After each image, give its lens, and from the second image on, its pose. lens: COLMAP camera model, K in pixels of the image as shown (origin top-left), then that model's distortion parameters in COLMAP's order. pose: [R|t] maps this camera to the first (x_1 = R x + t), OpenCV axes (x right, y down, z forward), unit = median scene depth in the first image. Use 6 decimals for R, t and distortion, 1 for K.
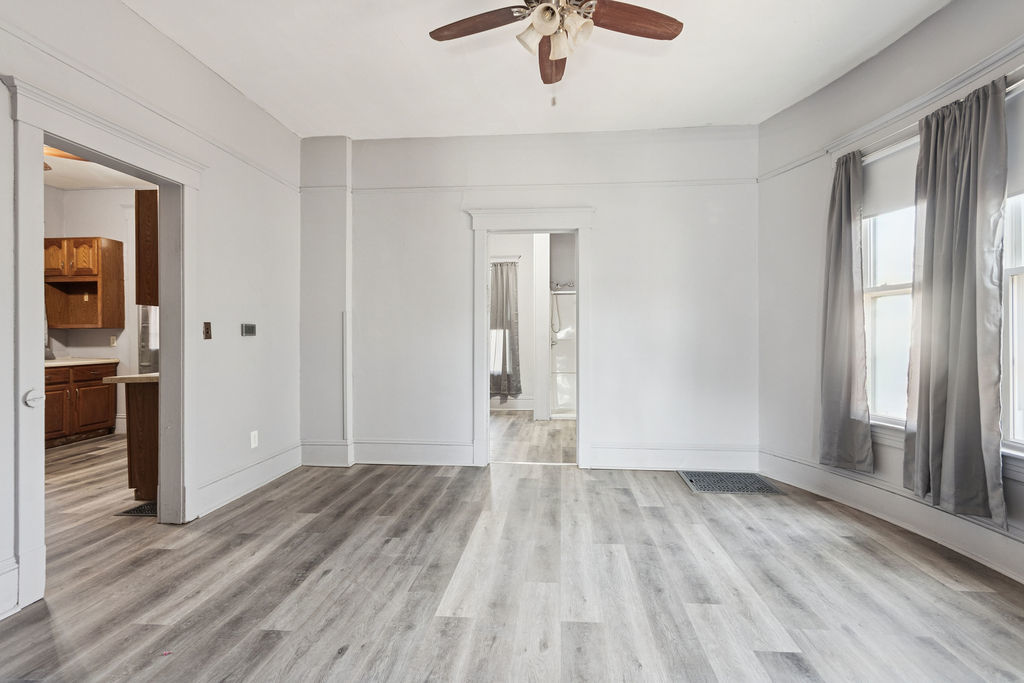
lens RADIAL K [[498.1, 0, 522.2], [0, 498.1, 341.3], [0, 0, 1]] dist [0.005875, -0.000732]
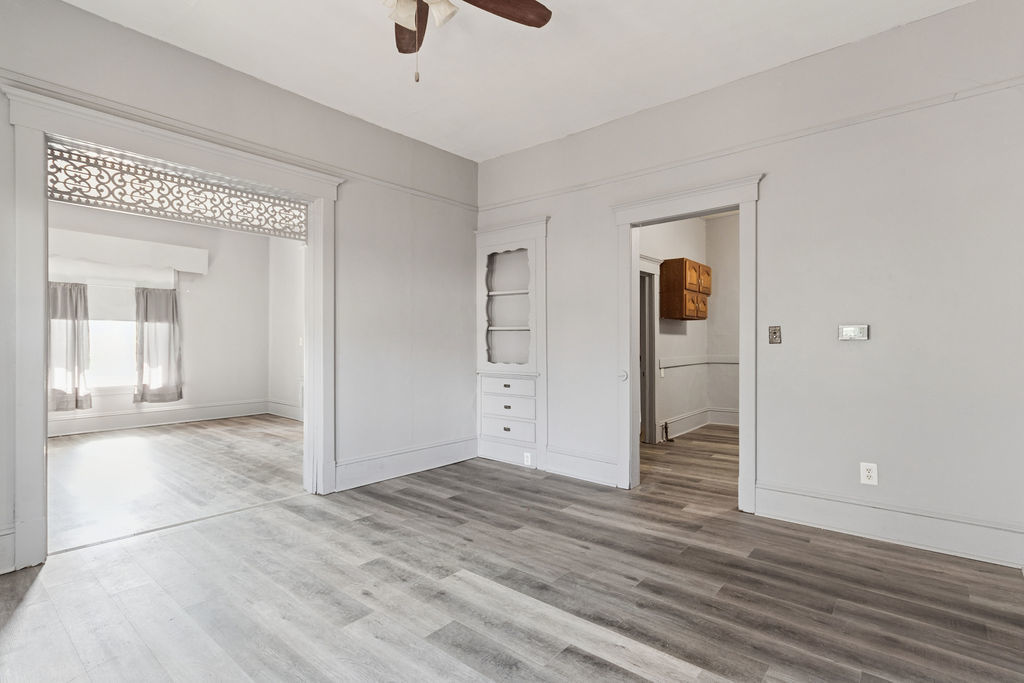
lens RADIAL K [[498.1, 0, 510.2], [0, 498.1, 342.1], [0, 0, 1]] dist [0.005875, -0.000732]
pose [[-0.587629, 0.004254, -0.809119, 0.560708], [-0.006580, 0.999928, 0.010036, -0.015347], [0.809104, 0.011221, -0.587559, 1.358452]]
